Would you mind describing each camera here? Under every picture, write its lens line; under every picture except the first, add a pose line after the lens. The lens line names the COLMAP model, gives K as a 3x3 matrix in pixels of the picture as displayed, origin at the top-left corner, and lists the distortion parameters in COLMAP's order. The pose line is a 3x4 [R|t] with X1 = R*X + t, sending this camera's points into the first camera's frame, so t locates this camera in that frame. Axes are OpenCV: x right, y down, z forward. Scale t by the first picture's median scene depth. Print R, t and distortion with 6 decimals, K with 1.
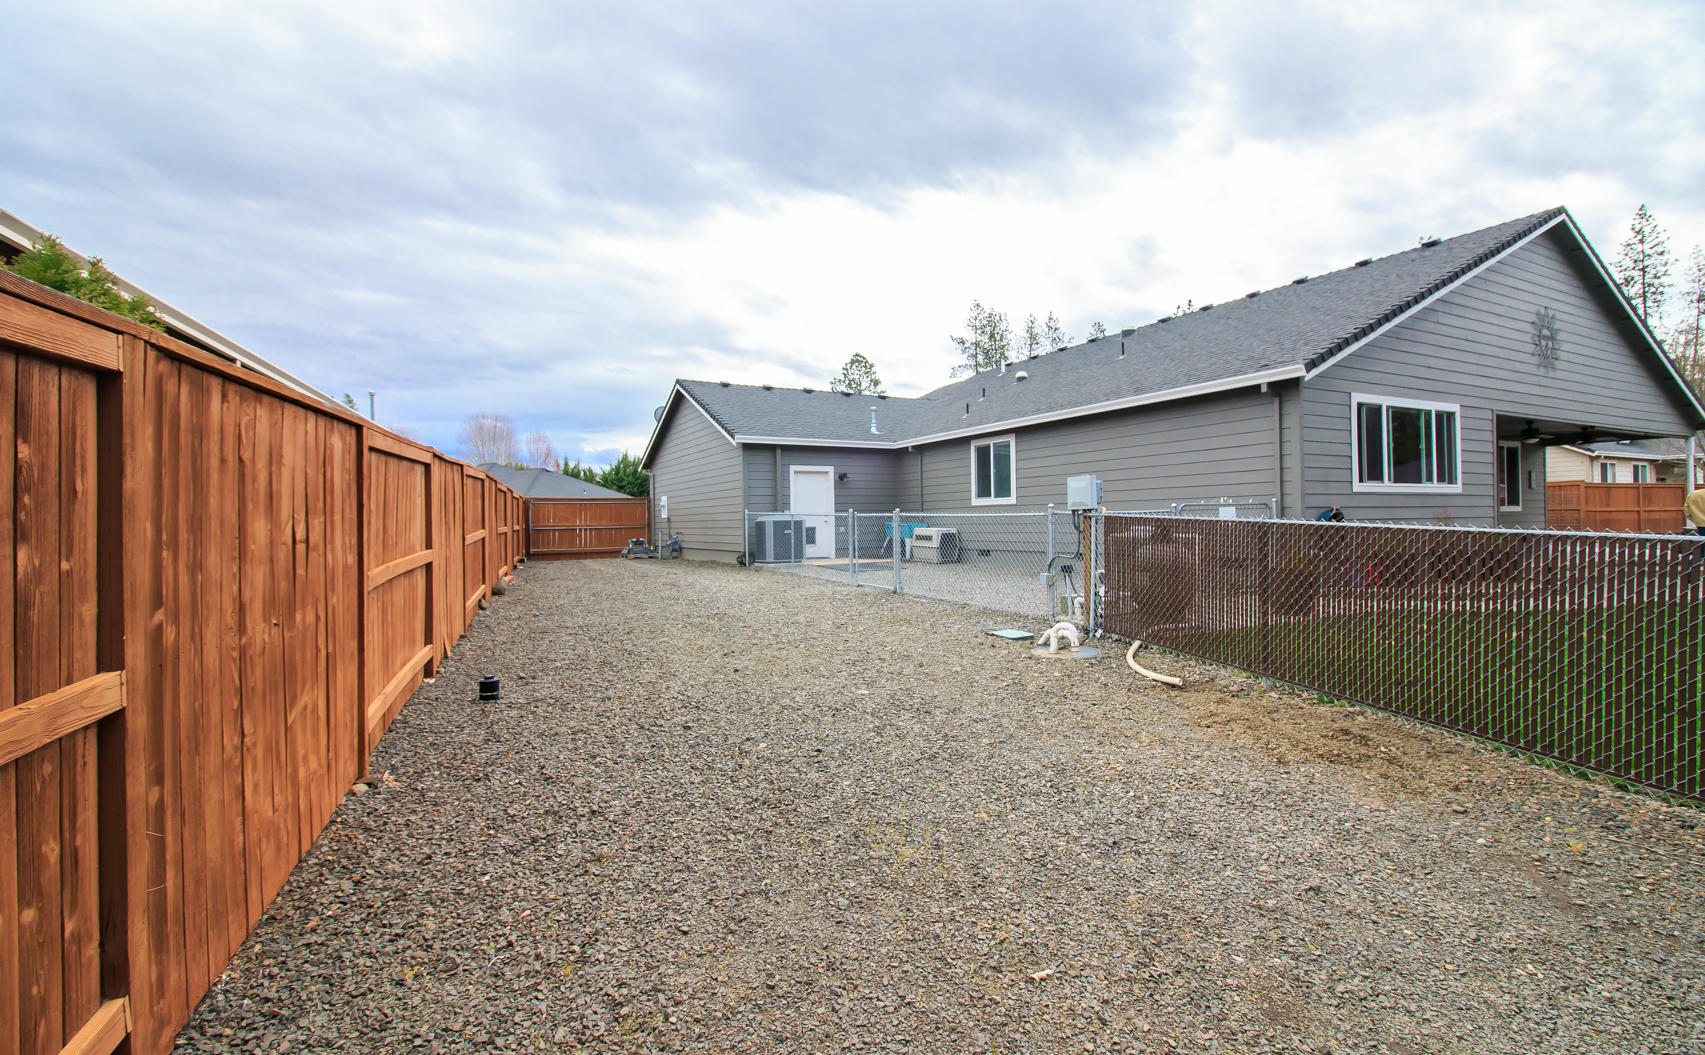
lens RADIAL K [[785.3, 0, 846.0], [0, 785.3, 515.9], [0, 0, 1]] dist [0.007724, -0.003769]
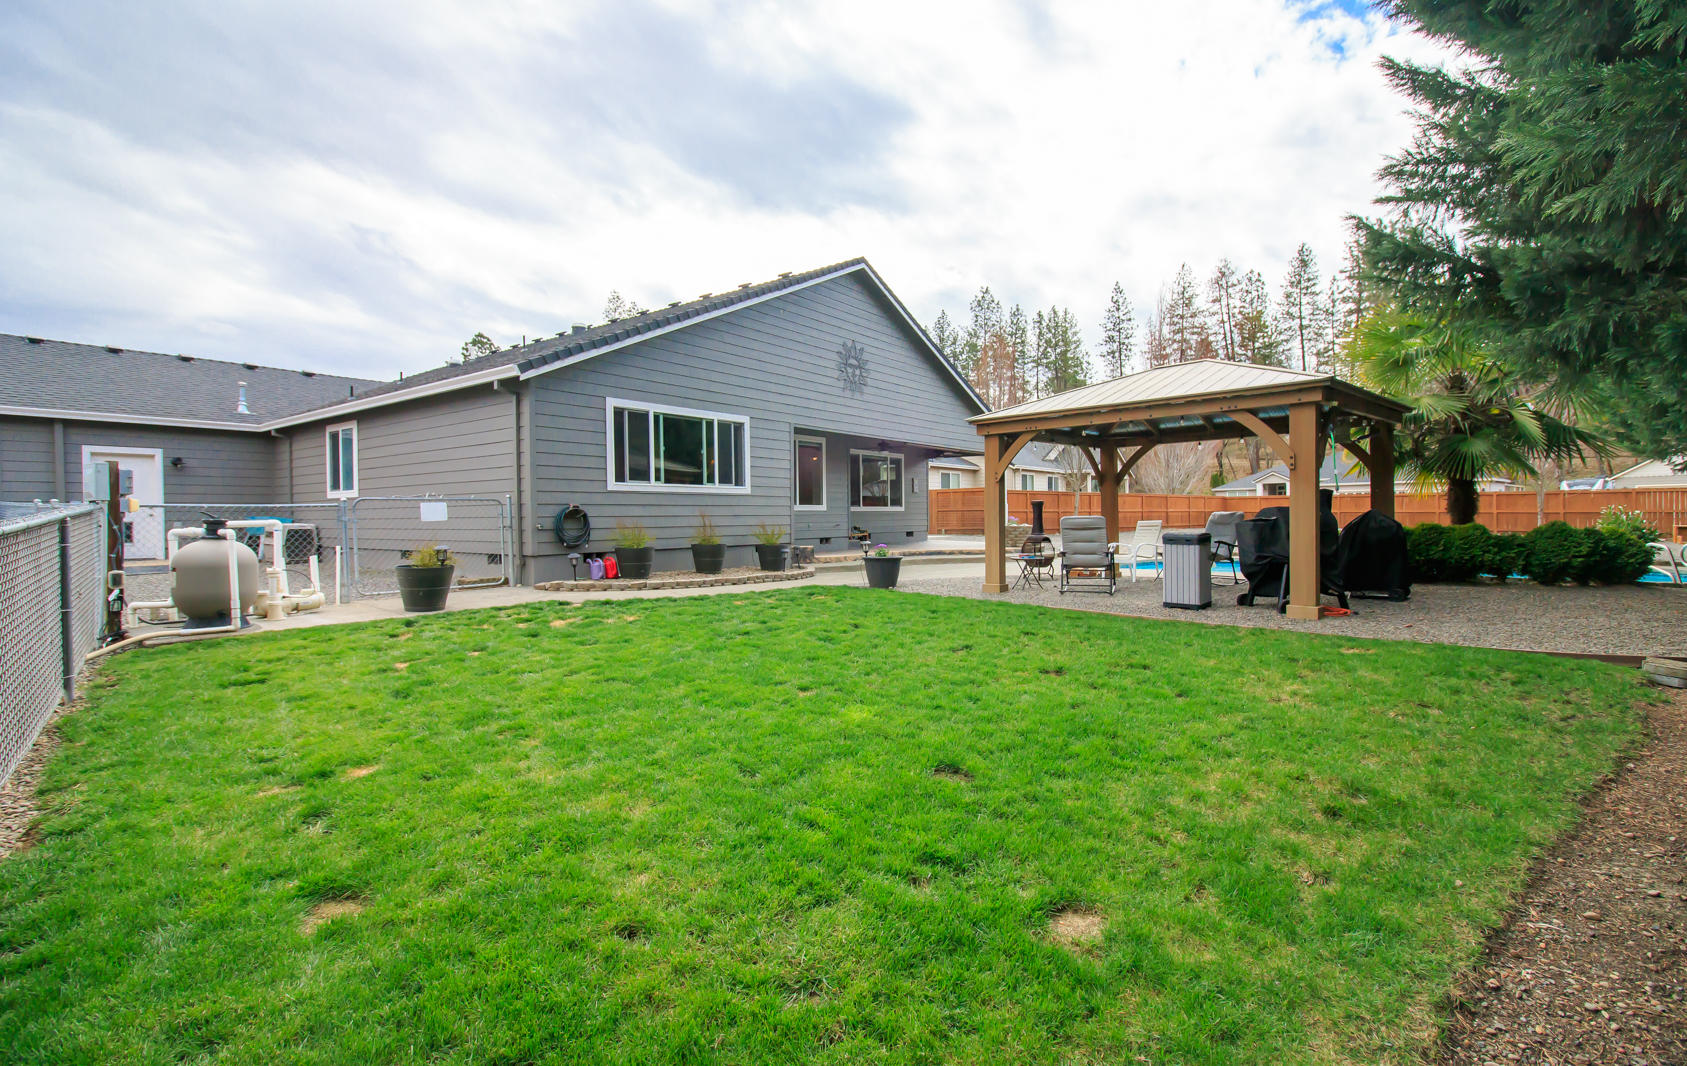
lens RADIAL K [[777.0, 0, 856.4], [0, 777.0, 531.7], [0, 0, 1]] dist [0.007724, -0.003769]
pose [[0.908967, -0.000982, 0.416867, 0.390592], [-0.009284, 0.999701, 0.022599, -0.001156], [-0.416765, -0.024412, 0.908686, -0.078761]]
